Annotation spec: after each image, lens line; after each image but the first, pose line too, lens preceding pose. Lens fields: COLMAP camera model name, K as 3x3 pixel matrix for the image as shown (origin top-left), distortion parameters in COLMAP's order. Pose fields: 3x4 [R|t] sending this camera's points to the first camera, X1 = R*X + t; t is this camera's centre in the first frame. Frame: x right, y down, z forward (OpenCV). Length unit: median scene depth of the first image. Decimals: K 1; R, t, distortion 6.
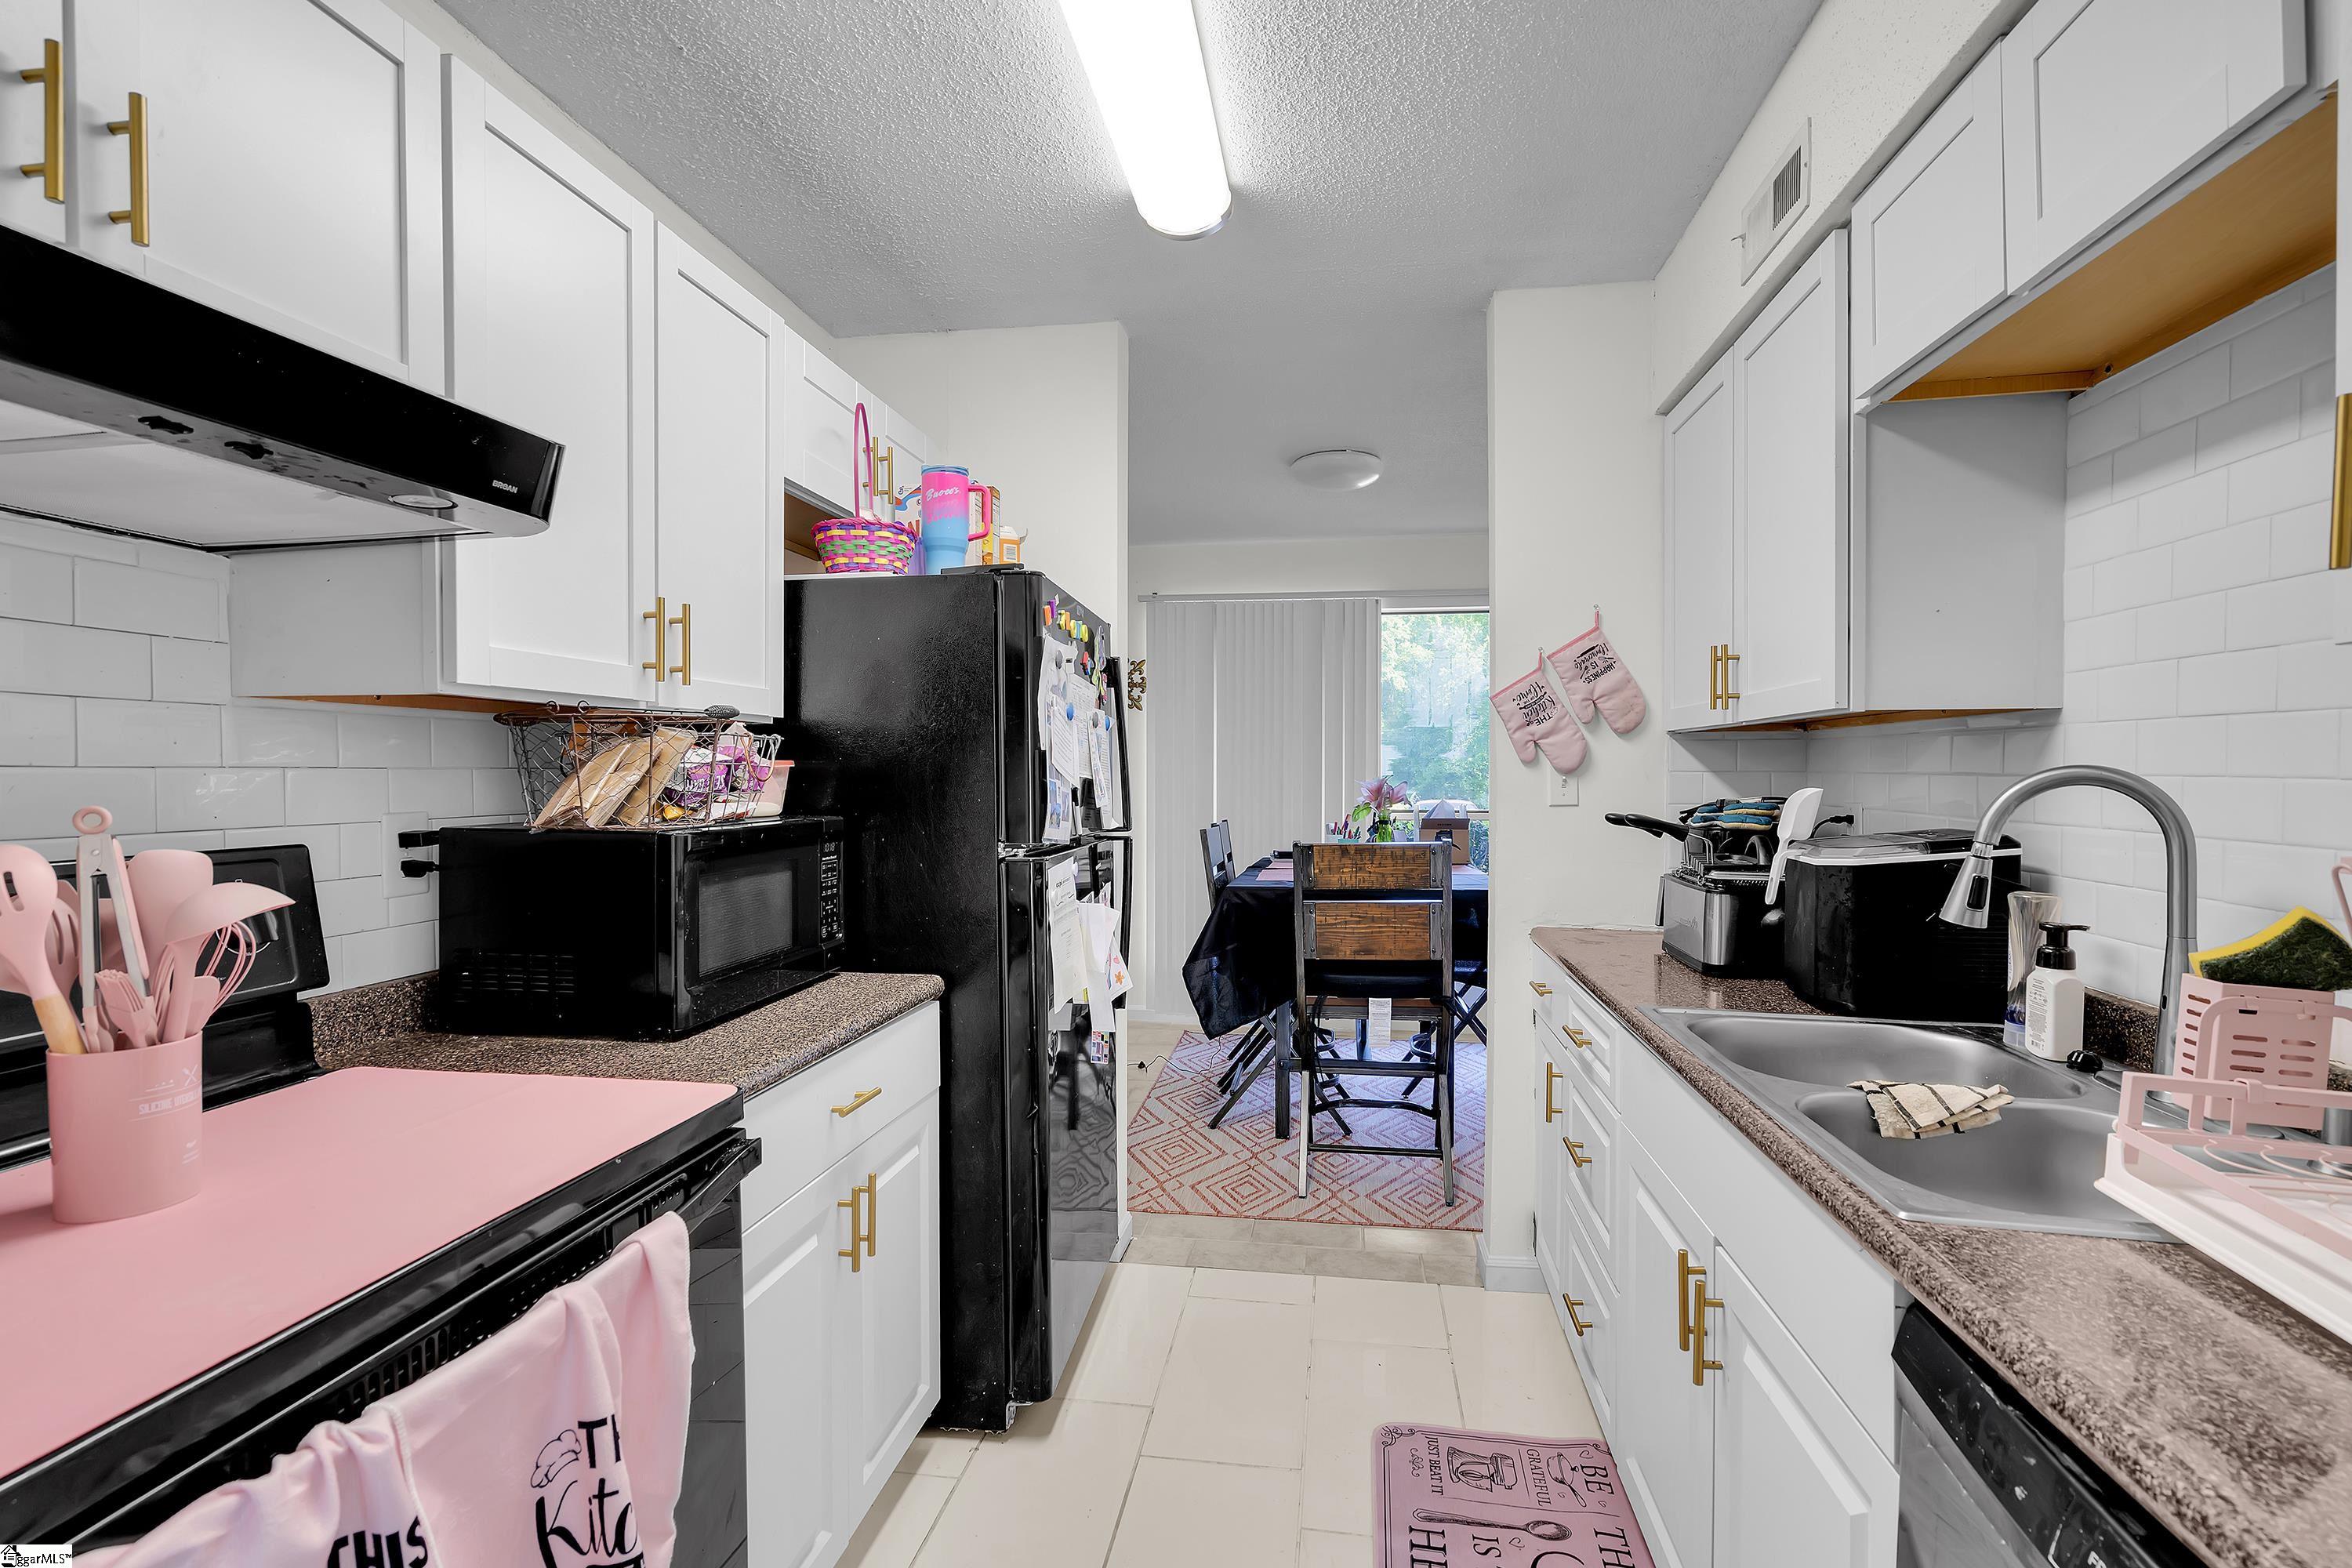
lens RADIAL K [[1066.1, 0, 1163.4], [0, 1066.1, 790.5], [0, 0, 1]] dist [-0.002625, -0.000509]
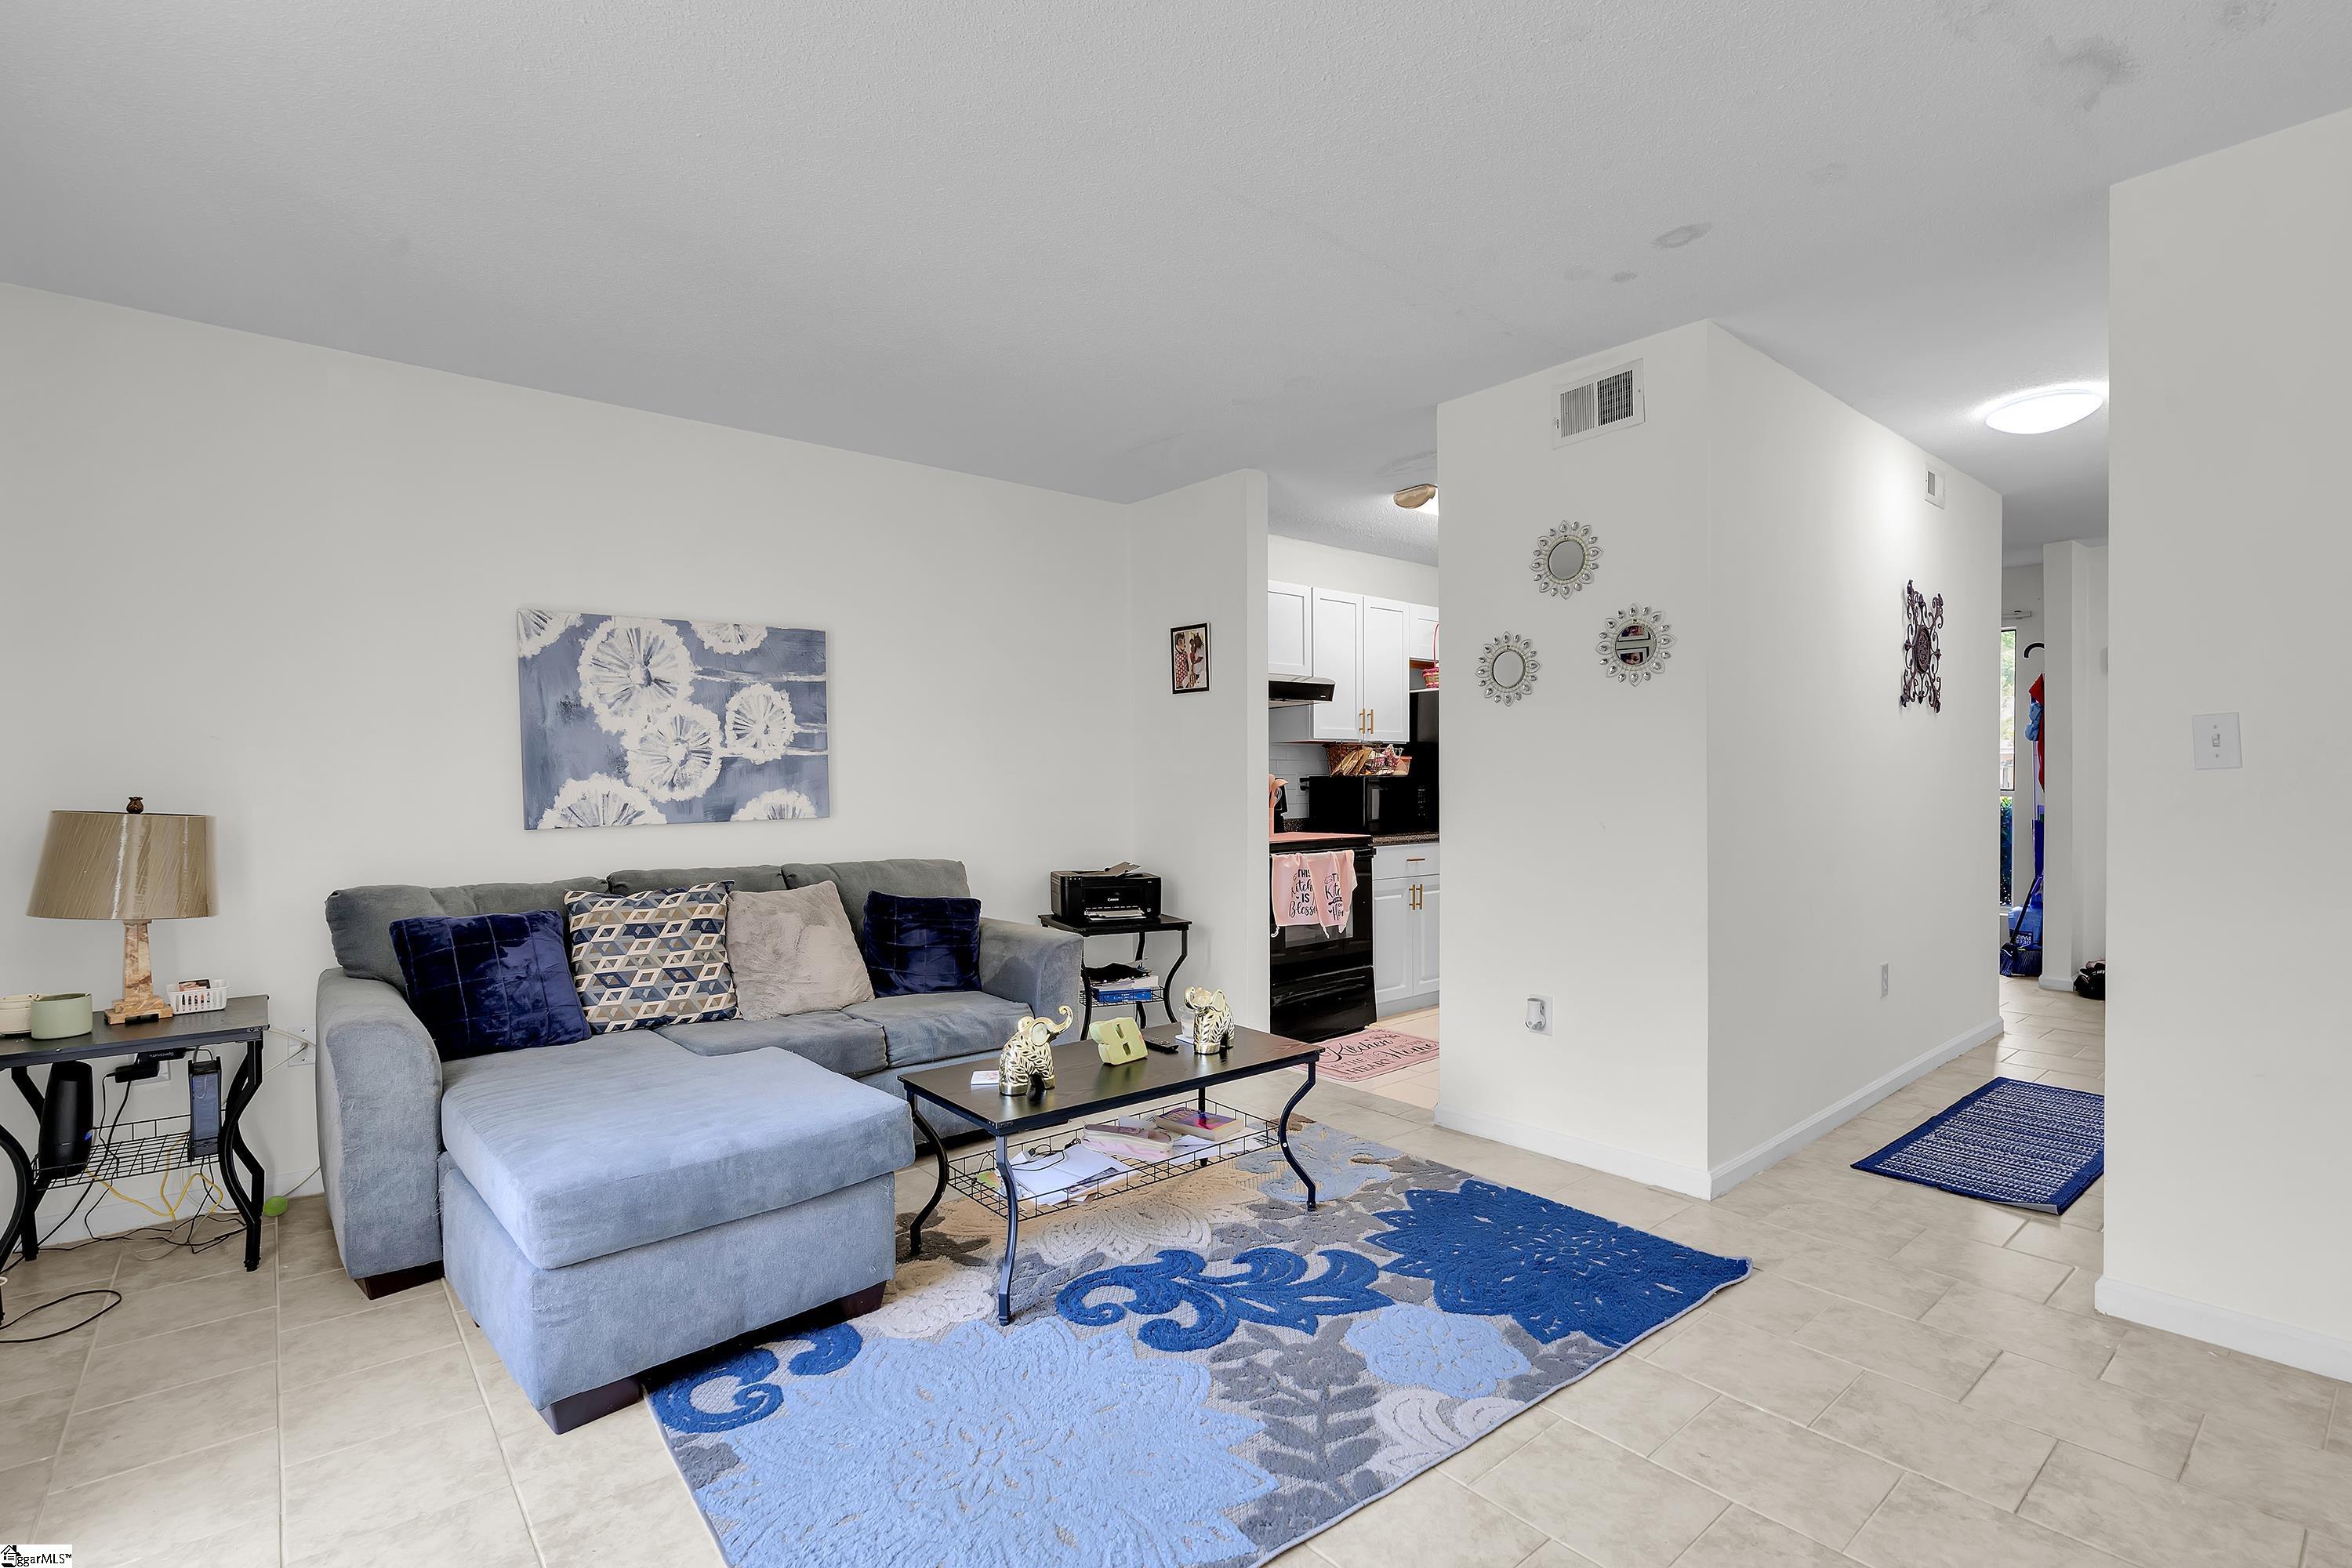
lens RADIAL K [[1066.1, 0, 1174.3], [0, 1066.1, 792.5], [0, 0, 1]] dist [-0.002625, -0.000509]
pose [[0.756954, 0.001383, -0.653467, 1.315174], [0.000731, 0.999995, 0.002962, 0.076454], [0.653468, -0.002720, 0.756949, -2.007912]]
